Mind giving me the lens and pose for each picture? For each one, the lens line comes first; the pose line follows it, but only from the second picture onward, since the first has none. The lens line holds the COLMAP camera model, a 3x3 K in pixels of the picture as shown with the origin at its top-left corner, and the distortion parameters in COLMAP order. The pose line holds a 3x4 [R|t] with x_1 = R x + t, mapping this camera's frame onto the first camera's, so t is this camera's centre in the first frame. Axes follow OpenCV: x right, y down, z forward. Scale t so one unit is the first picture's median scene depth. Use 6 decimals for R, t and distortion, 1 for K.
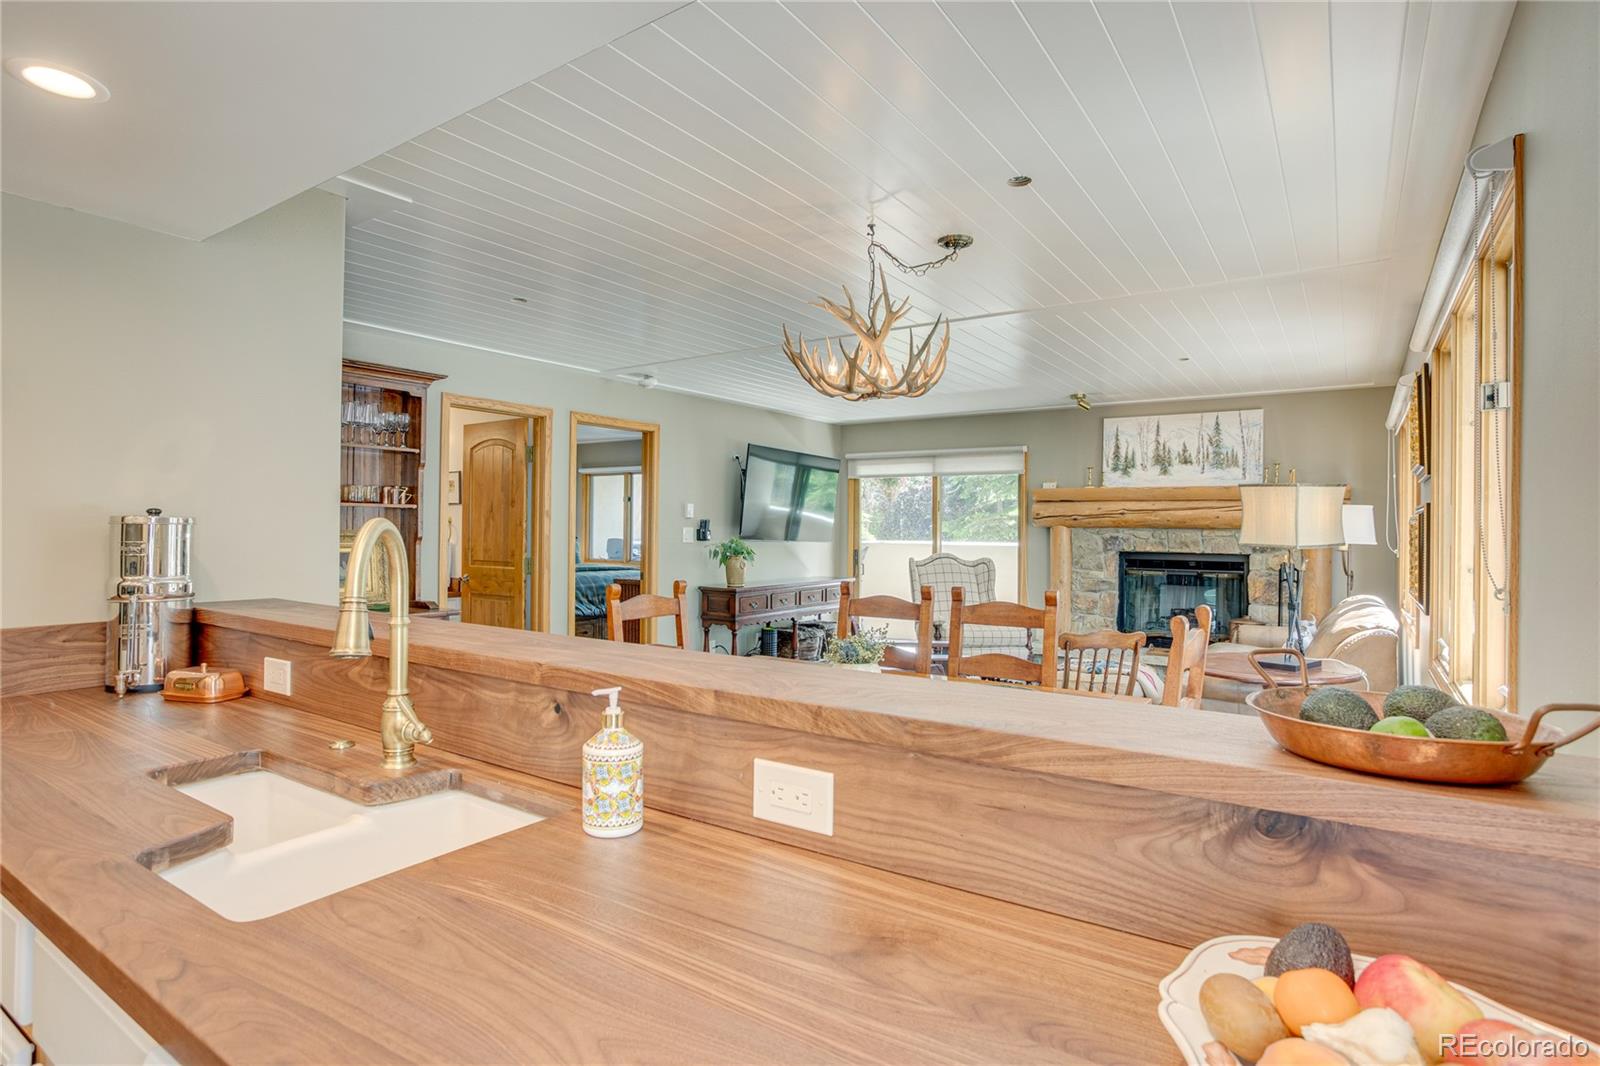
lens RADIAL K [[825.3, 0, 795.7], [0, 825.3, 525.3], [0, 0, 1]] dist [-0.032822, -0.000320]
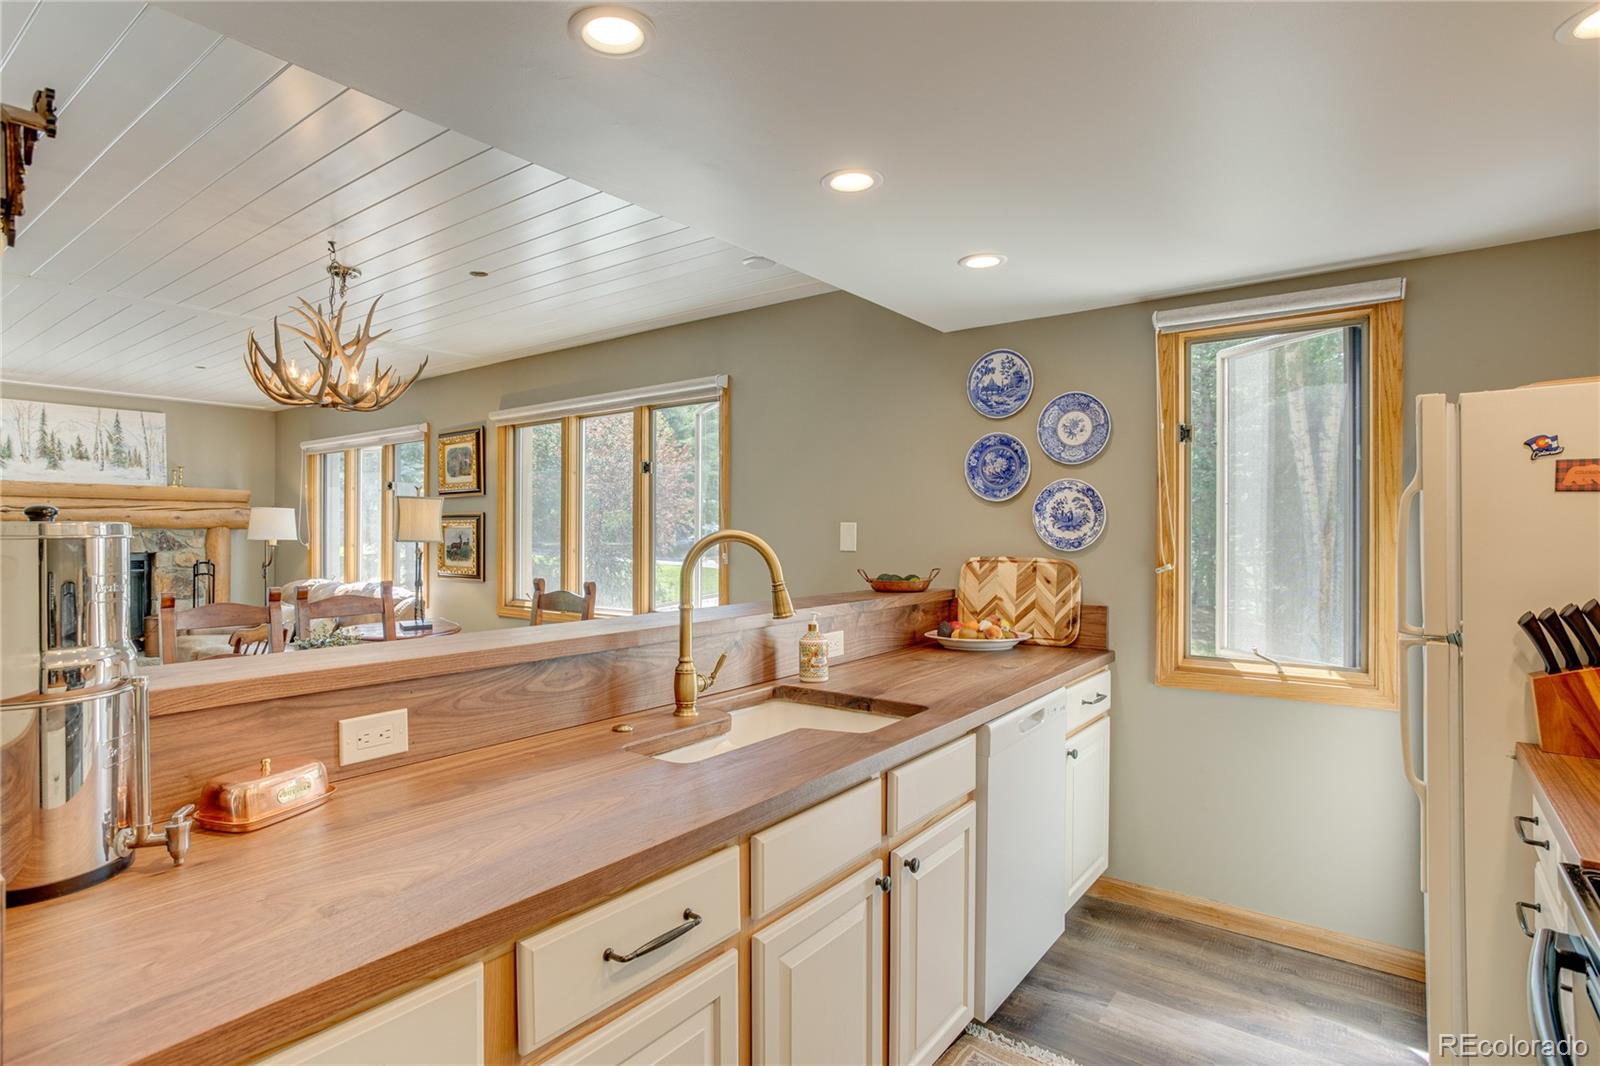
lens RADIAL K [[819.9, 0, 753.8], [0, 819.9, 530.1], [0, 0, 1]] dist [-0.020319, 0.010545]
pose [[0.078295, -0.008500, 0.996894, -0.378887], [-0.002703, 0.999958, 0.008739, -0.003734], [-0.996927, -0.003379, 0.078269, 0.152836]]
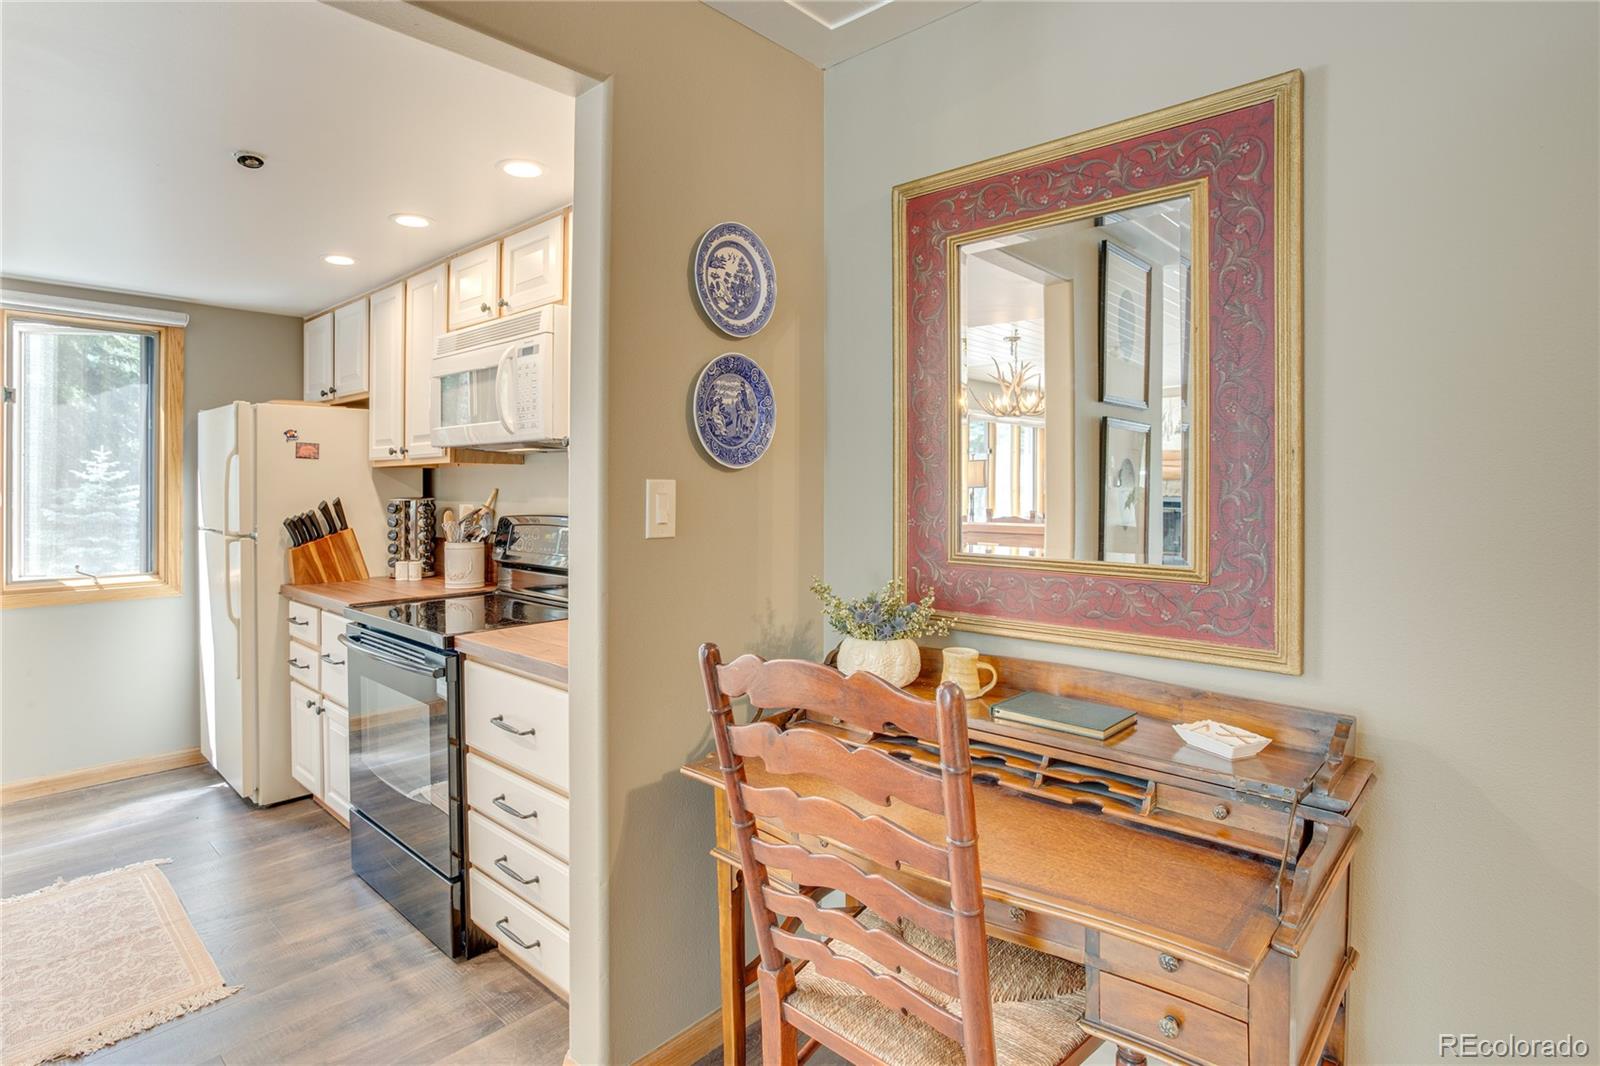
lens RADIAL K [[829.8, 0, 771.4], [0, 829.8, 486.1], [0, 0, 1]] dist [-0.031090, 0.015309]
pose [[-0.983016, -0.009887, 0.183256, -0.491546], [-0.010140, 0.999948, -0.000445, 0.000660], [-0.183242, -0.002296, -0.983065, 0.367638]]
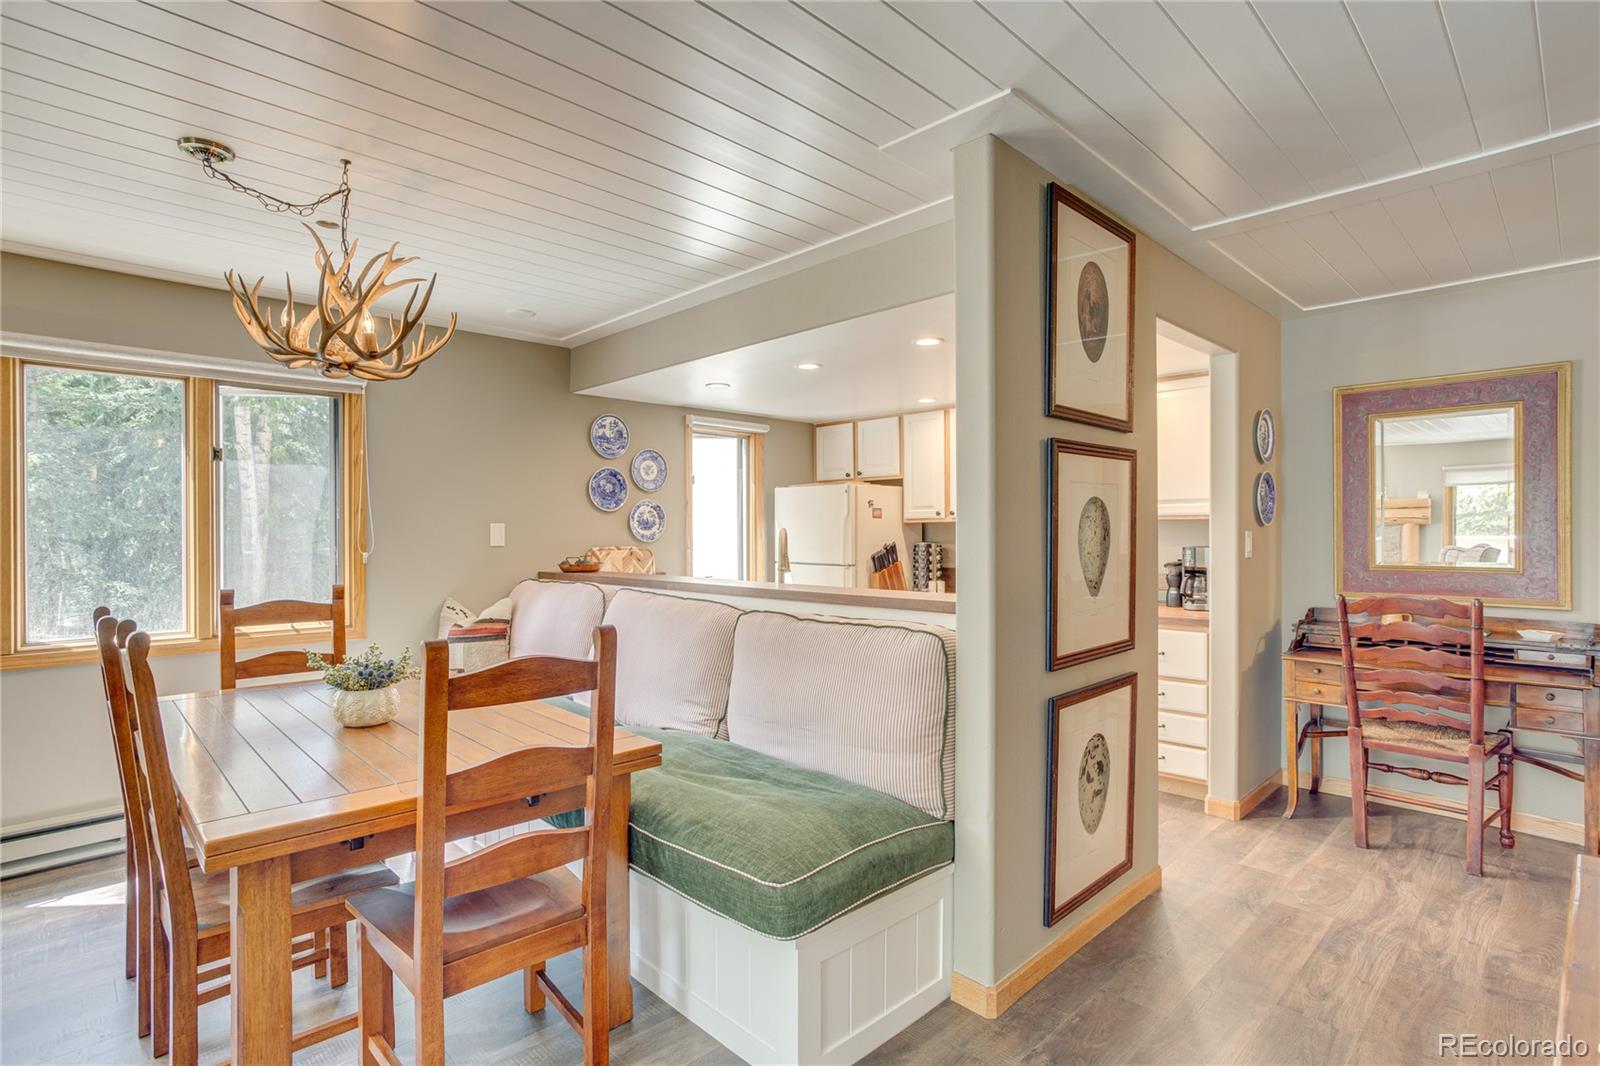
lens RADIAL K [[777.2, 0, 823.3], [0, 777.2, 535.0], [0, 0, 1]] dist [-0.042949, 0.022936]
pose [[-0.979566, -0.006435, 0.201019, -0.227415], [-0.006162, 0.999979, 0.001987, 0.002416], [-0.201028, 0.000708, -0.979585, 0.692461]]
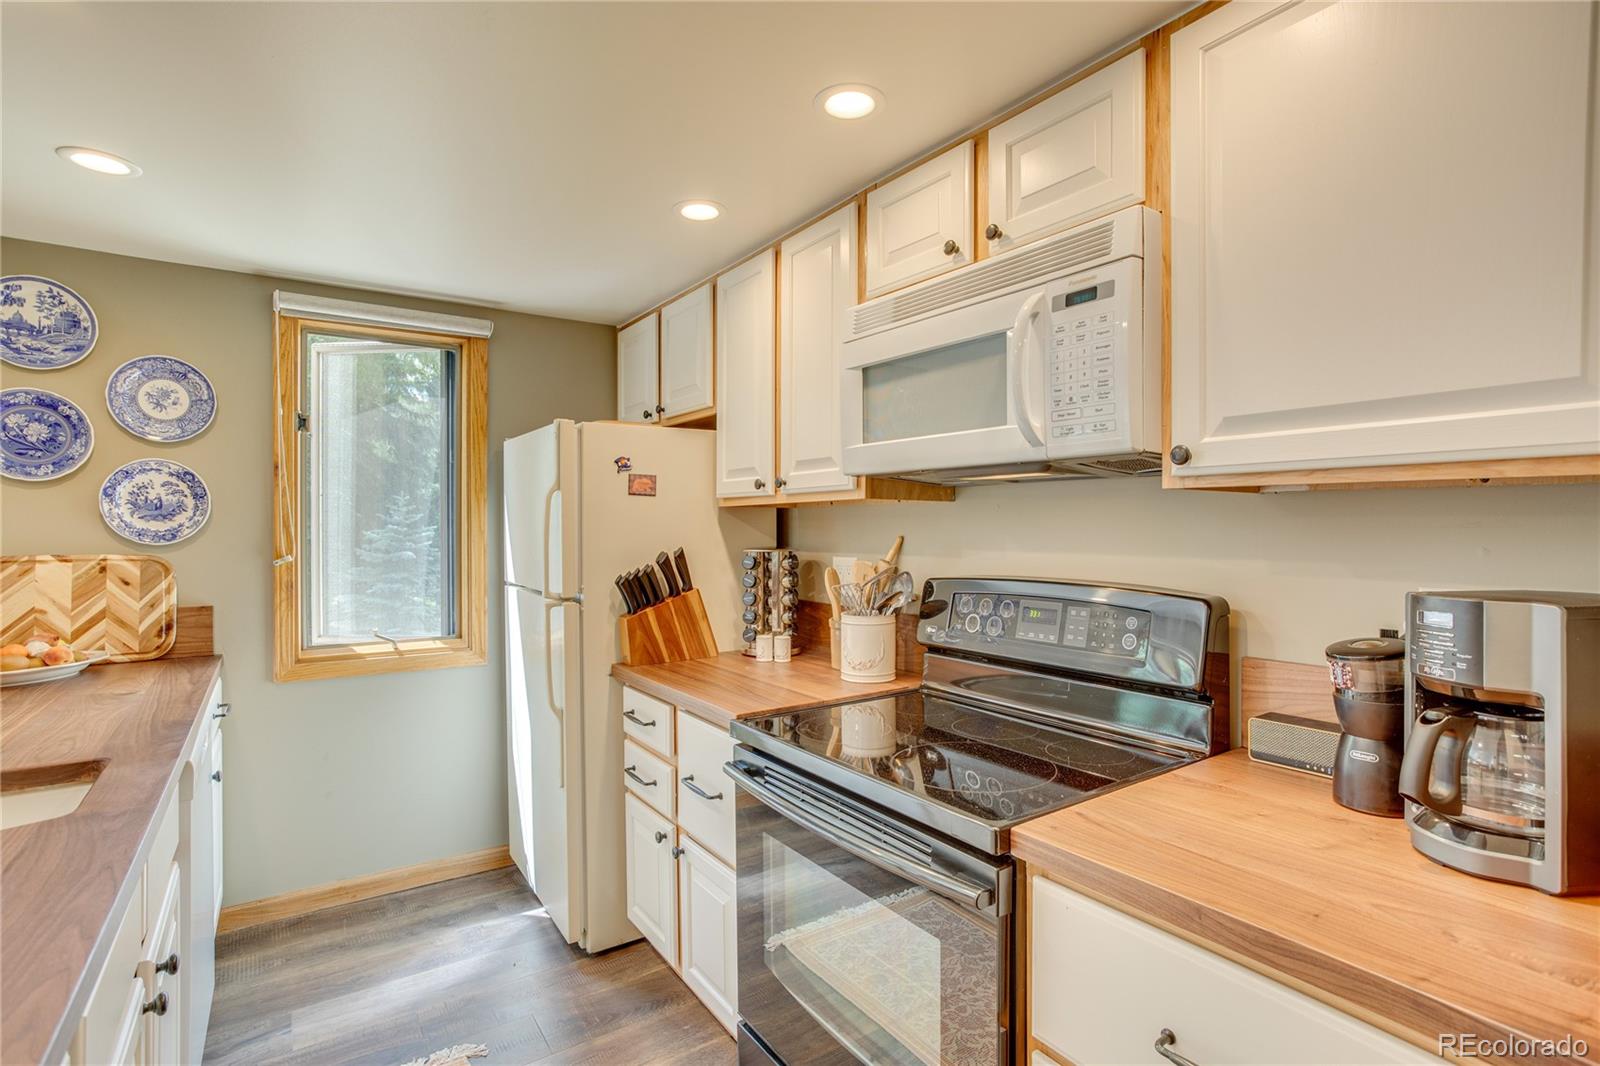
lens RADIAL K [[777.2, 0, 814.7], [0, 777.2, 531.1], [0, 0, 1]] dist [-0.042949, 0.022936]
pose [[-0.930398, -0.011798, 0.366362, -0.327318], [-0.009111, 0.999917, 0.009061, -0.001175], [-0.366438, 0.005093, -0.930428, 0.229777]]
